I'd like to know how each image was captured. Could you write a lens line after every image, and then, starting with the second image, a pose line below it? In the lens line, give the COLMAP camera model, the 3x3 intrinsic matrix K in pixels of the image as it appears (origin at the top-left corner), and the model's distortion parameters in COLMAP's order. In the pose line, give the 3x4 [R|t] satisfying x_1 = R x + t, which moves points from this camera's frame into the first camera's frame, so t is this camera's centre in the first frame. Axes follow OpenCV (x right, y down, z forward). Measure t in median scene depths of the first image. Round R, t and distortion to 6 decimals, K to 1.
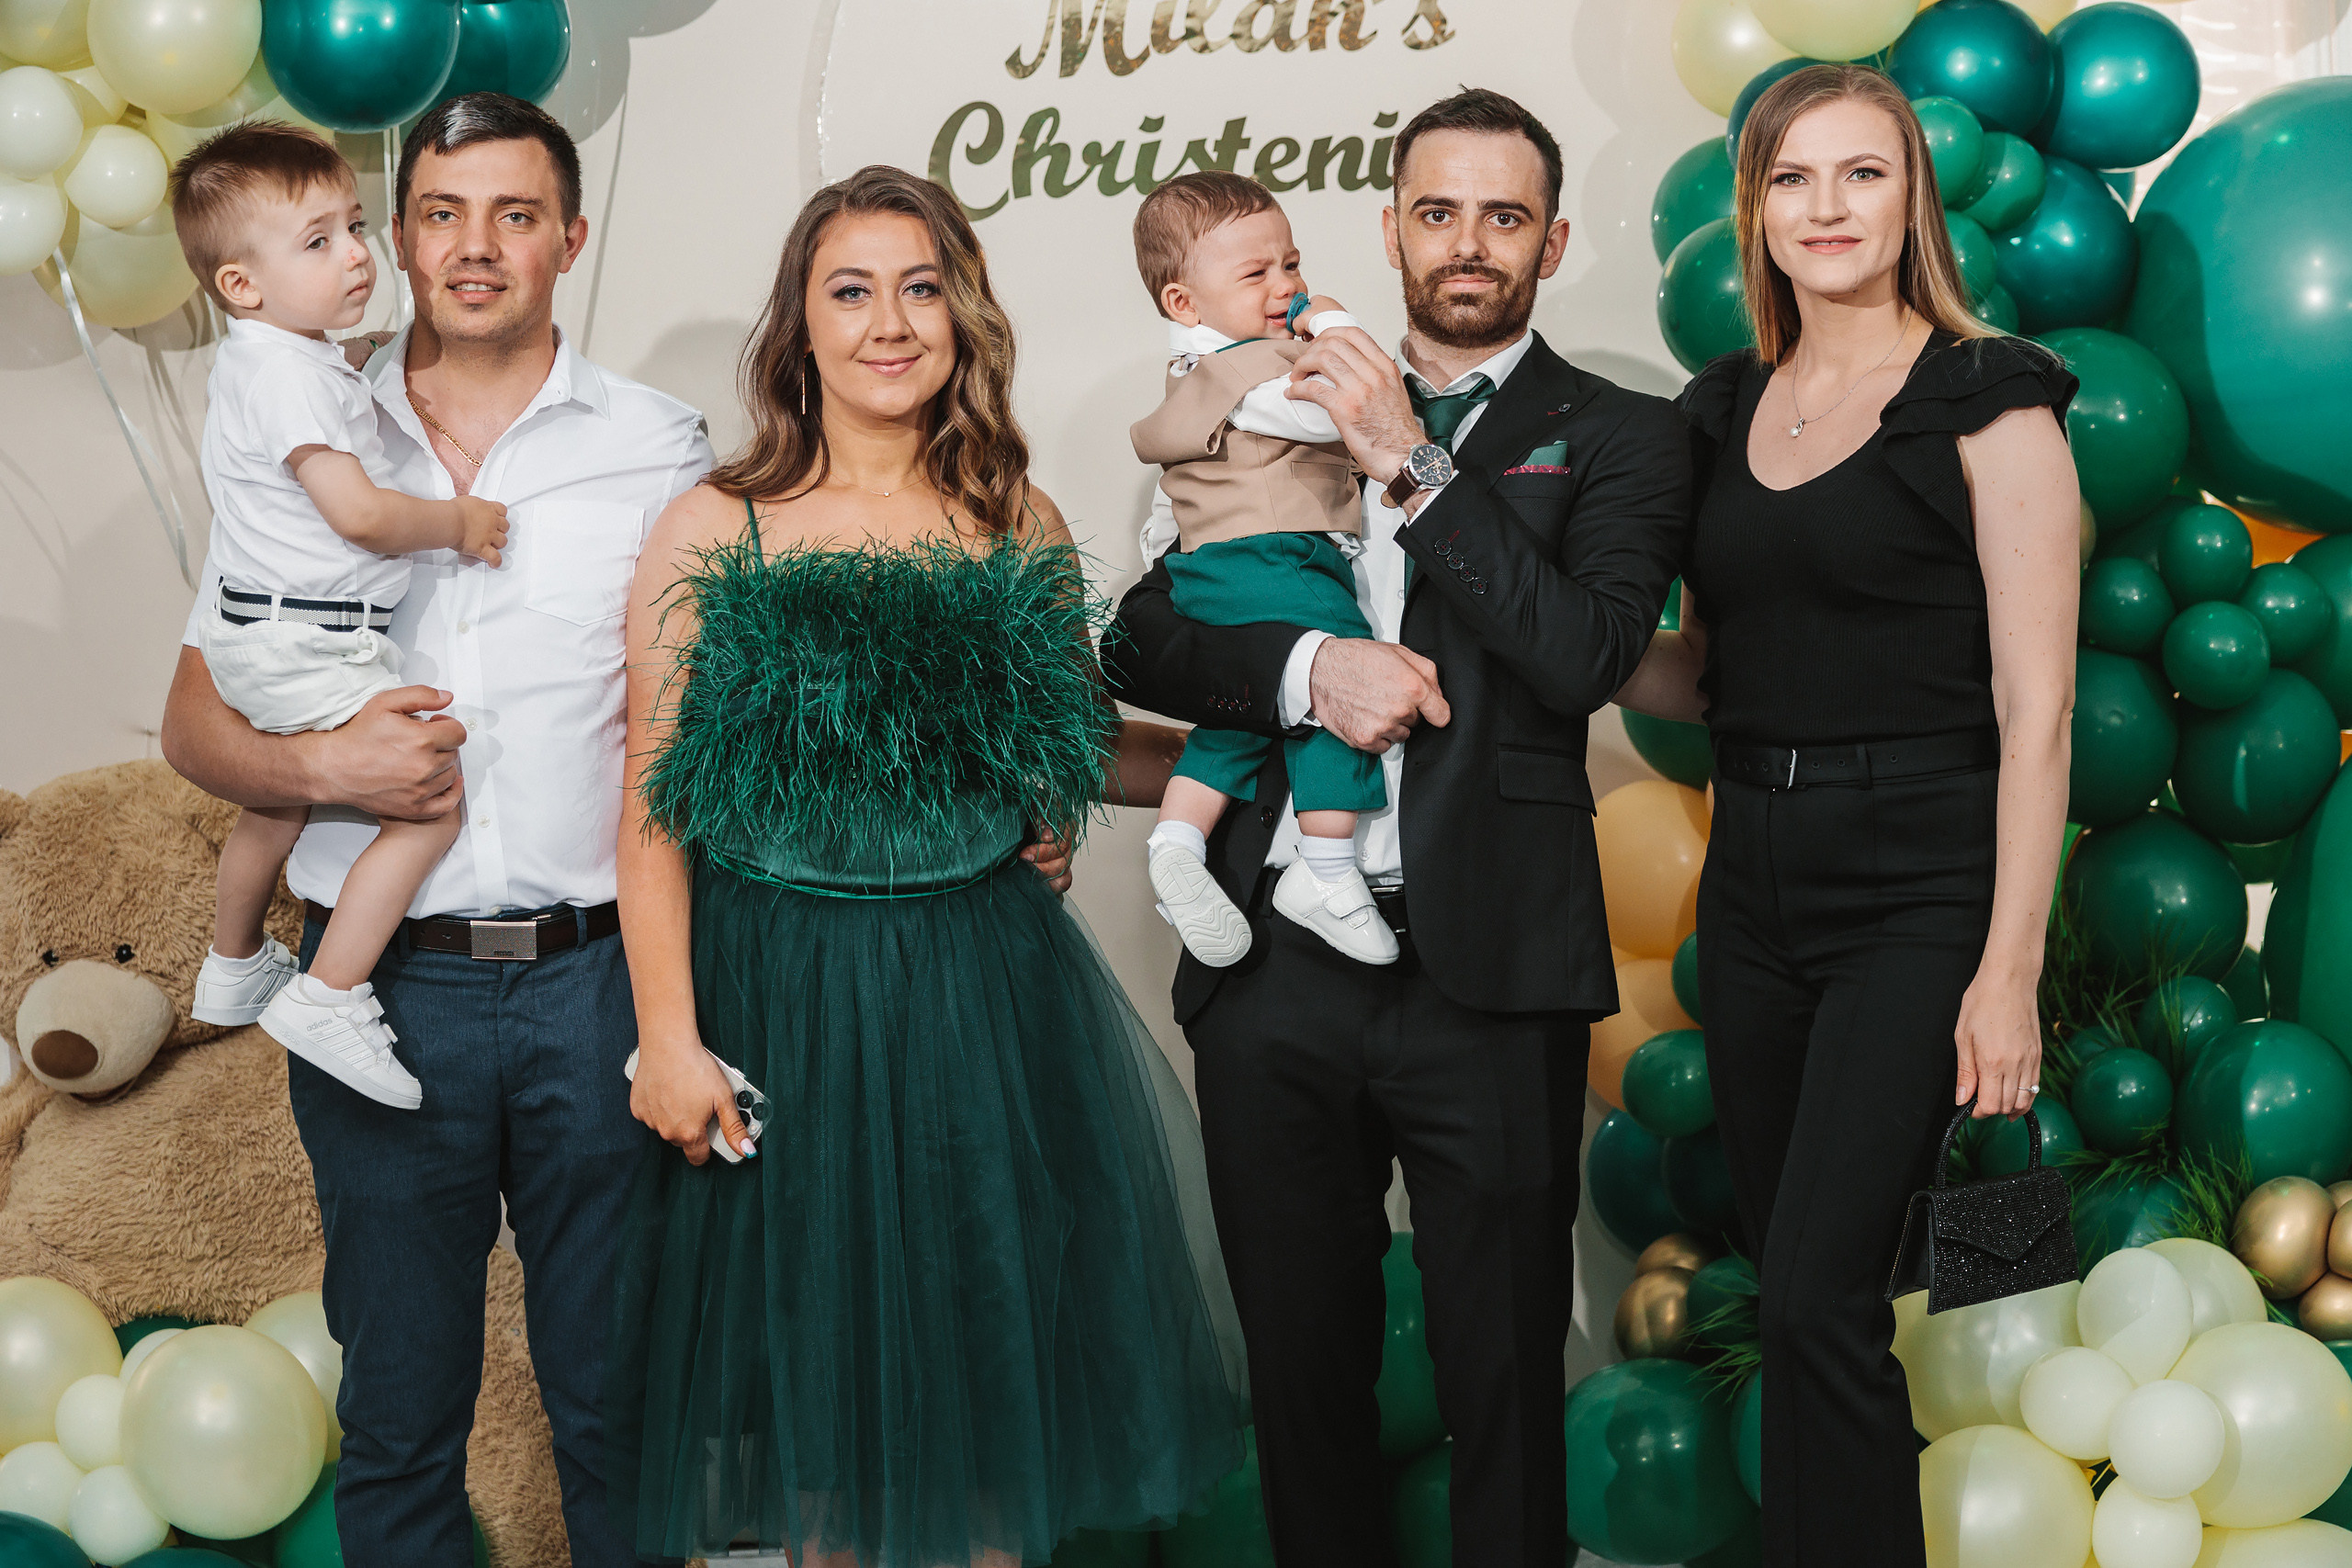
lens RADIAL K [[3682.4, 0, 1169.3], [0, 3682.4, 786.6], [0, 0, 1]] dist [-0.331277, 0.119700]
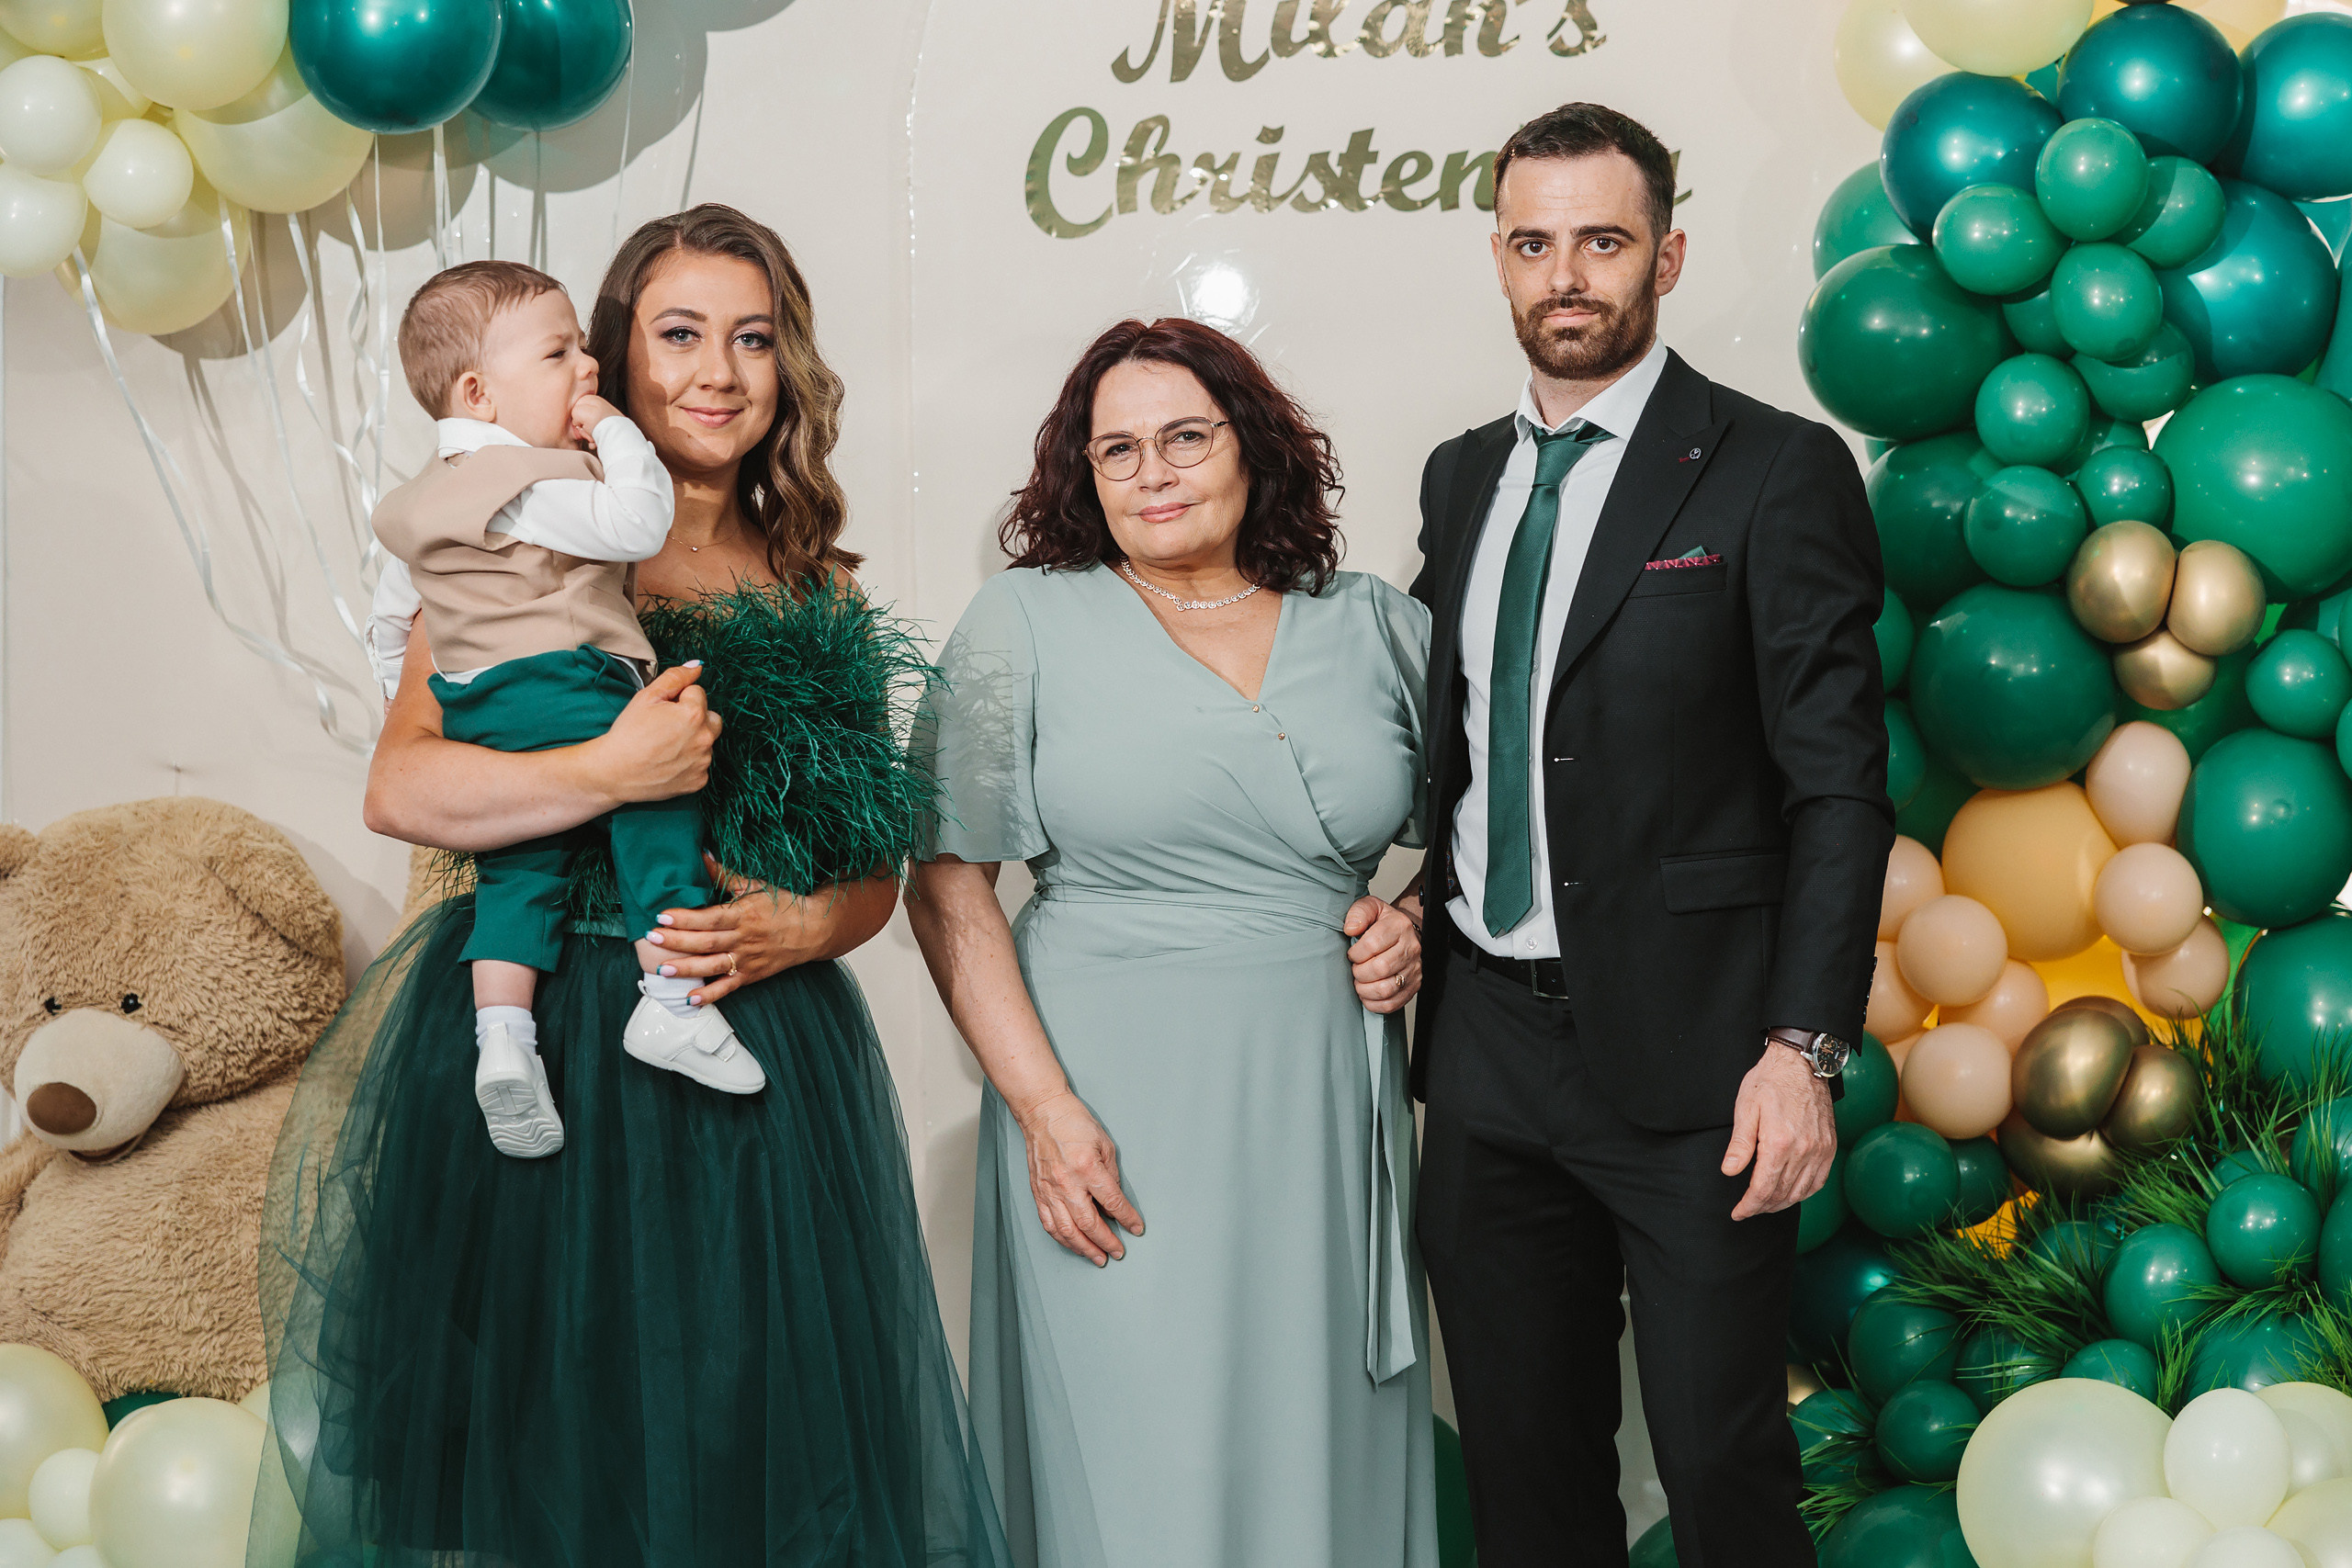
lens RADIAL K [[4407.3, 0, 1264.5], [0, 4407.3, 778.2], [0, 0, 1]] dist [-0.320523, 0.164190]
pose [[0.996504, 0.025735, -0.079487, 0.091375], [-0.027297, 0.999454, -0.018638, 0.000648], [0.078964, 0.020742, 0.996662, -0.101542]]
